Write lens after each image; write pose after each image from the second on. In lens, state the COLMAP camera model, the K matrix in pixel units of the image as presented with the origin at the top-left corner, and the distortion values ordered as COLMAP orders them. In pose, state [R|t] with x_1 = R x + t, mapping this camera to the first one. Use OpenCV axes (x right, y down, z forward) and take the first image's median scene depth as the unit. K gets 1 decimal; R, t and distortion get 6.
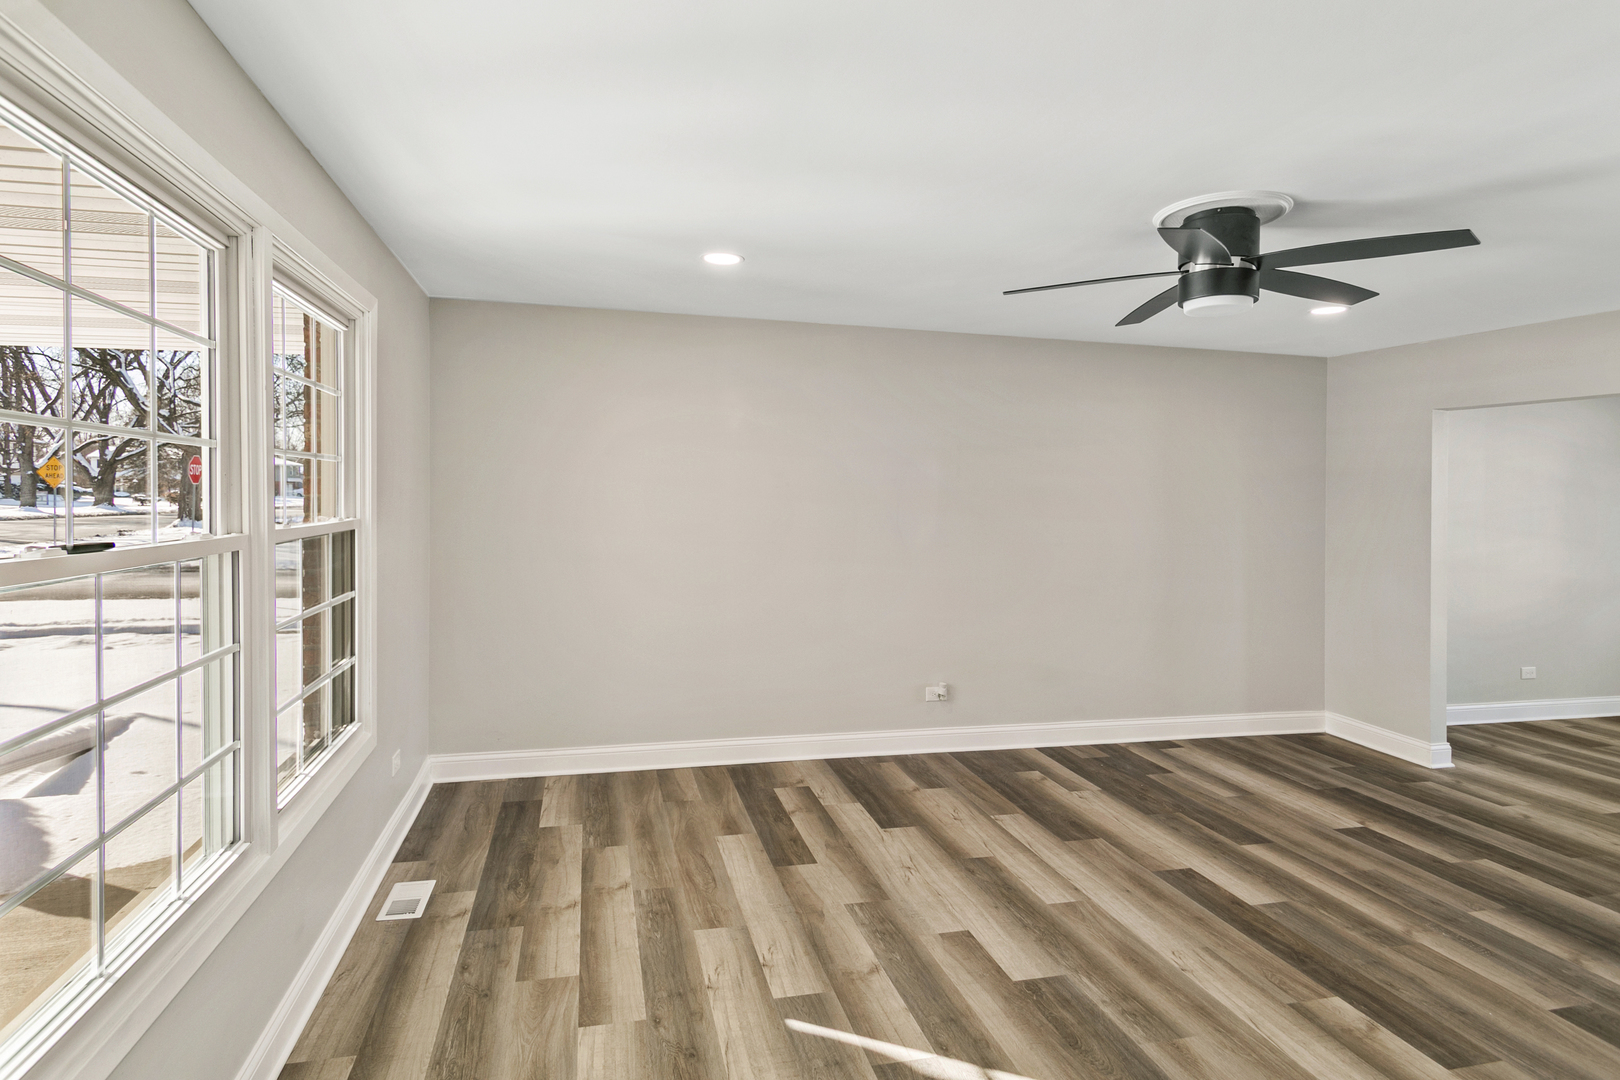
lens RADIAL K [[883.5, 0, 804.1], [0, 883.5, 527.1], [0, 0, 1]] dist [-0.002260, -0.001556]
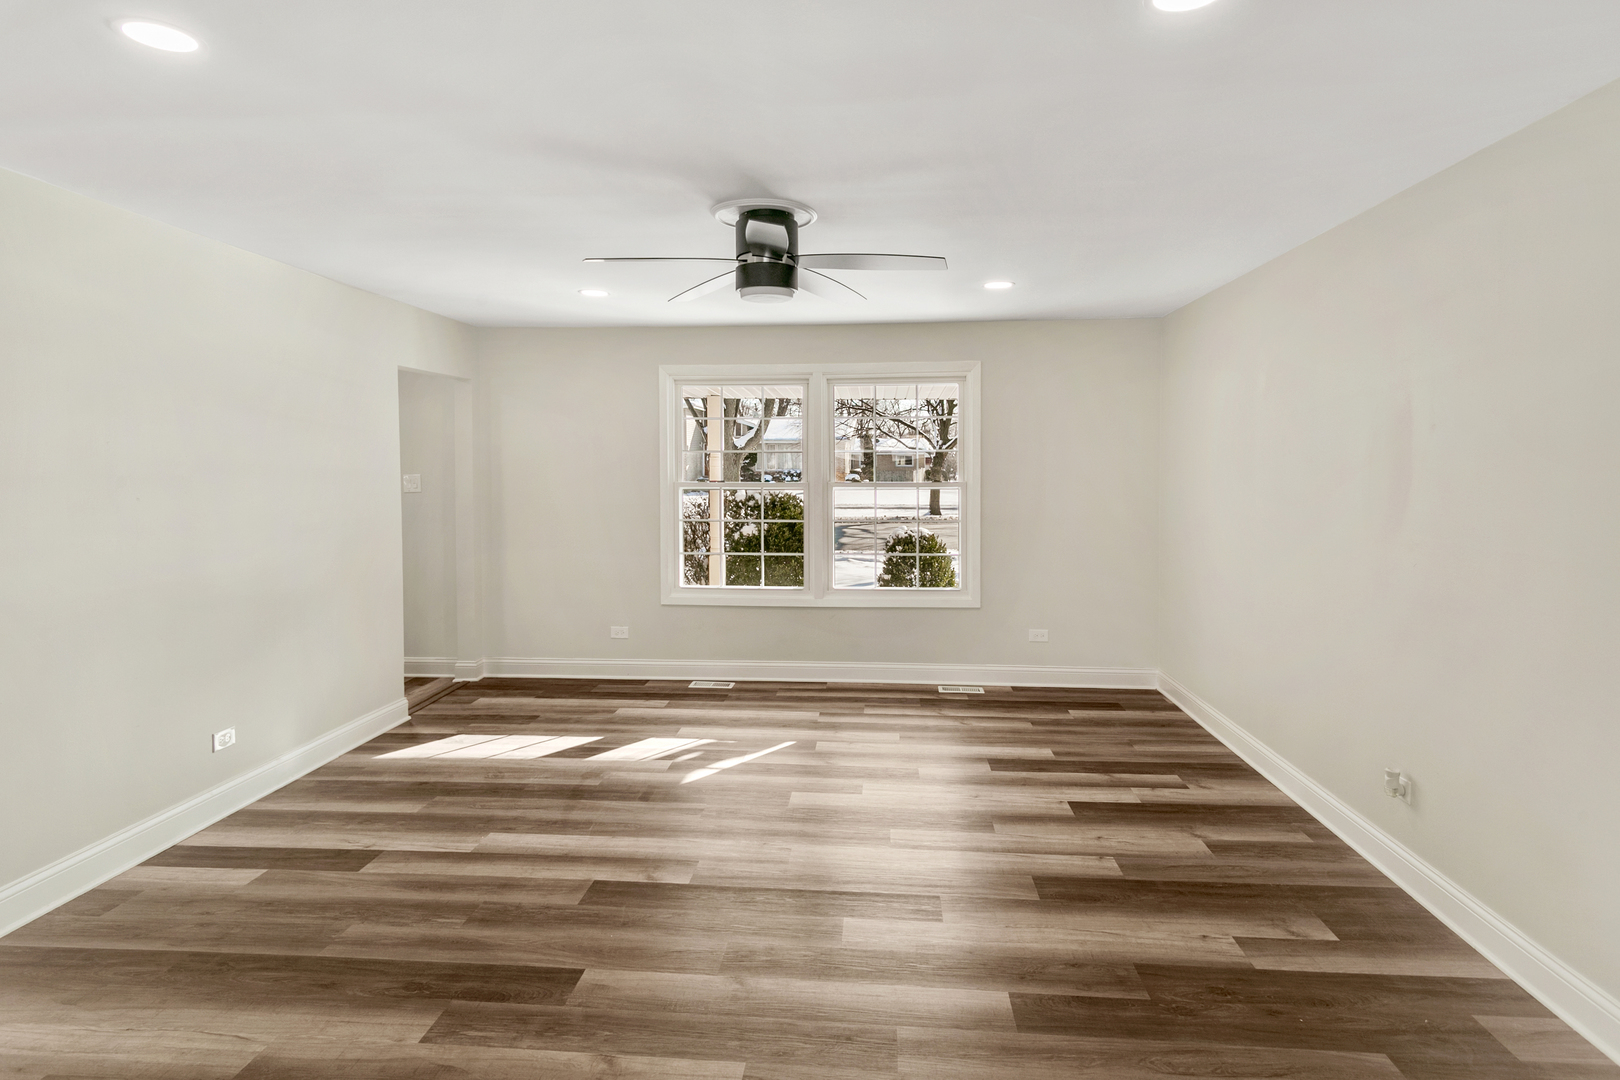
lens RADIAL K [[883.5, 0, 812.4], [0, 883.5, 540.8], [0, 0, 1]] dist [-0.002260, -0.001556]
pose [[-0.311254, 0.074272, -0.947420, 1.047219], [-0.041575, 0.994923, 0.091655, -0.036693], [0.949417, 0.067917, -0.306586, 0.941915]]
